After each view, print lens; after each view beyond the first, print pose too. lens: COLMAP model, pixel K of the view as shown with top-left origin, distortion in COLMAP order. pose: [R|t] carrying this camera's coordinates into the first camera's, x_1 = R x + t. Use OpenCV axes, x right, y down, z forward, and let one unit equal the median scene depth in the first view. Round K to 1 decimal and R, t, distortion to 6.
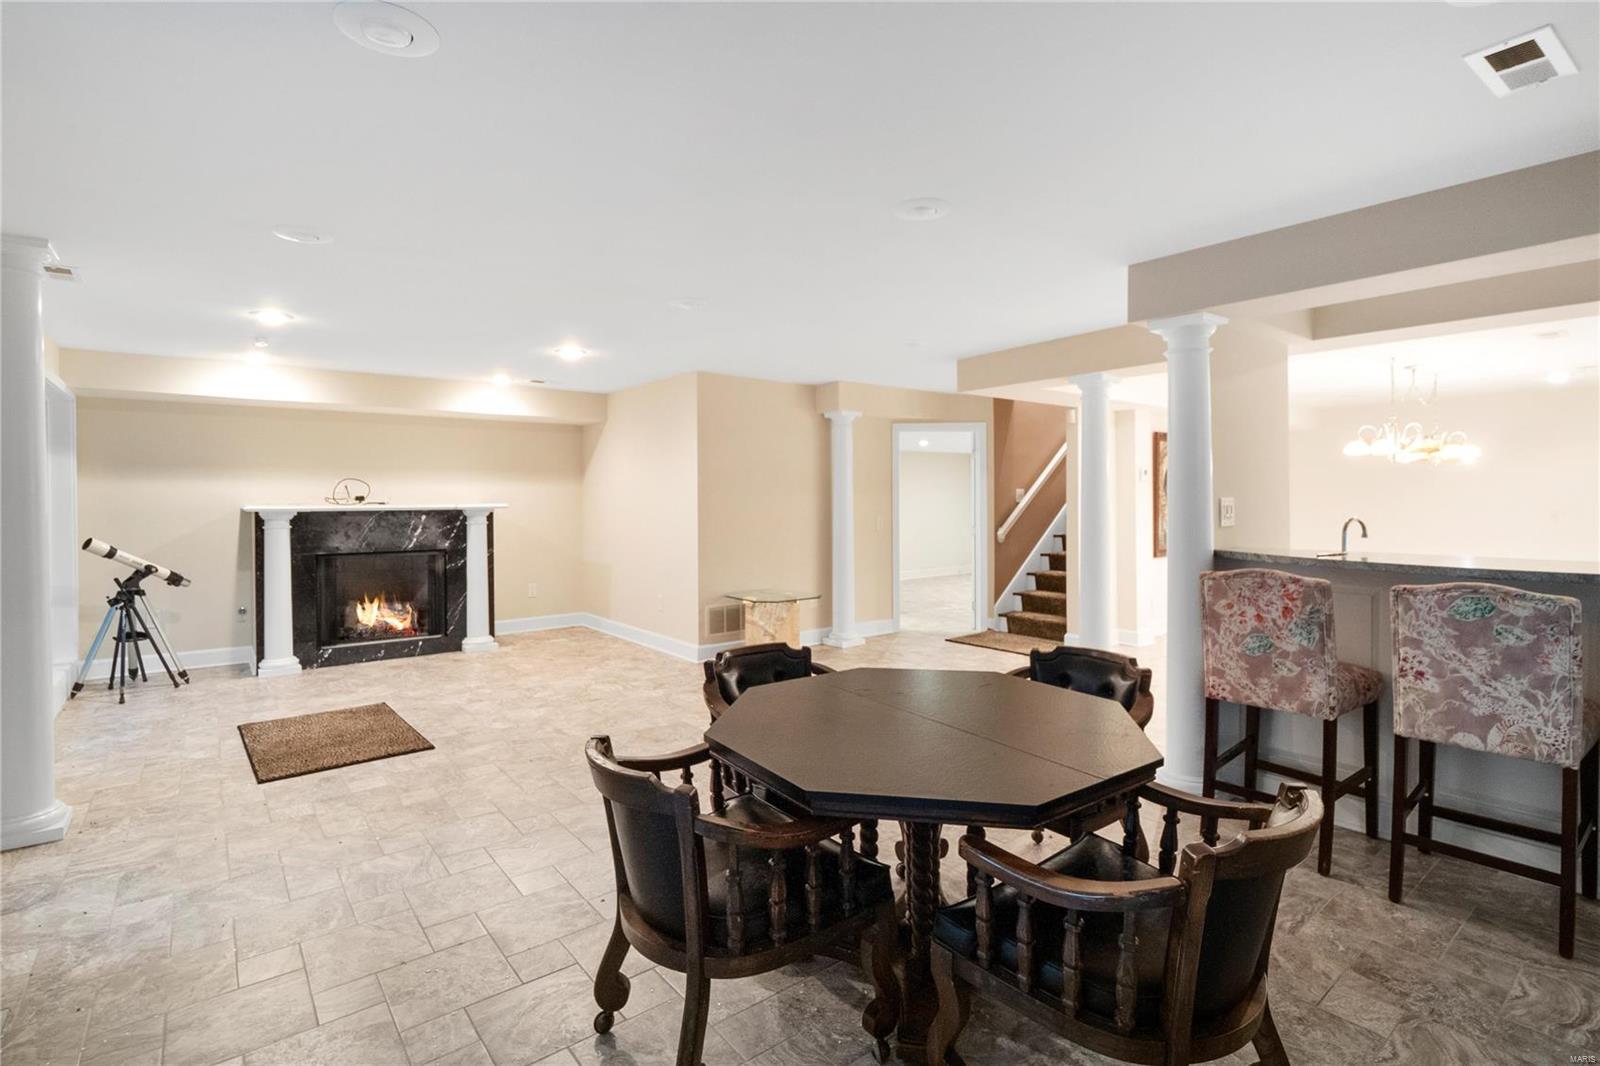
lens RADIAL K [[767.9, 0, 800.1], [0, 767.9, 498.3], [0, 0, 1]] dist [-0.000834, -0.000042]
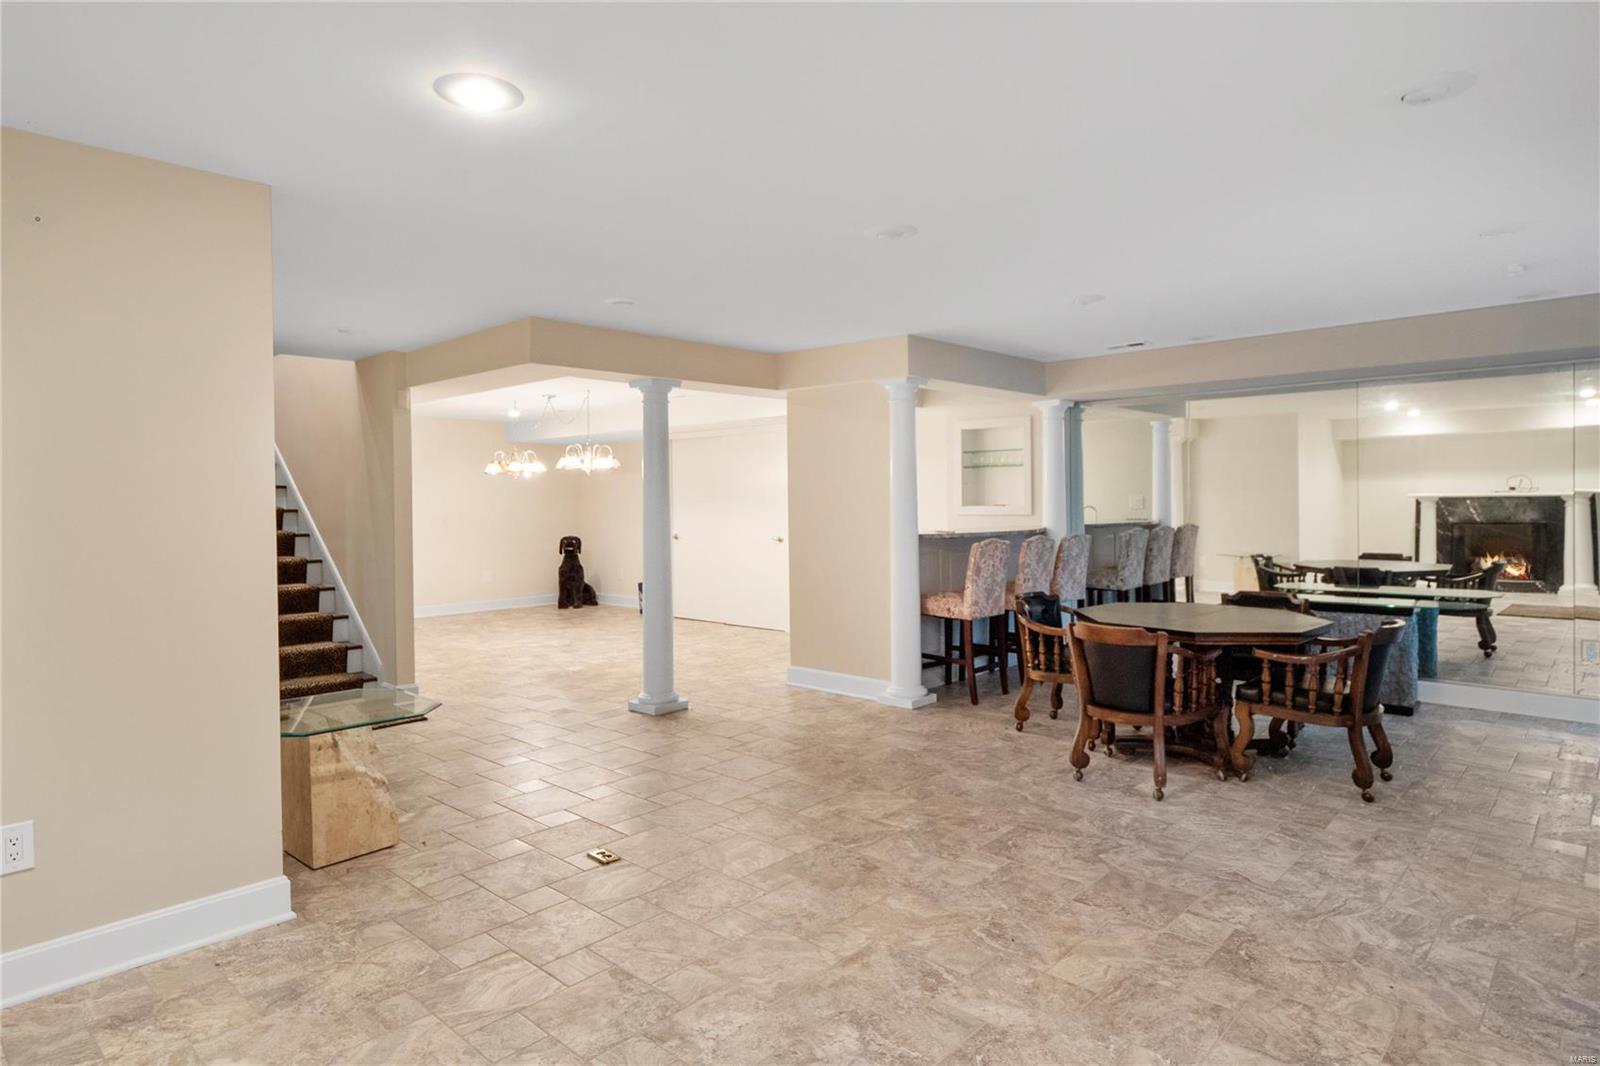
lens RADIAL K [[923.5, 0, 800.0], [0, 923.5, 533.0], [0, 0, 1]] dist [0.003785, 0.001375]
pose [[-0.173721, -0.026713, 0.984433, -1.330659], [0.014287, 0.999458, 0.029642, 0.008531], [-0.984691, 0.019214, -0.173245, 1.680393]]
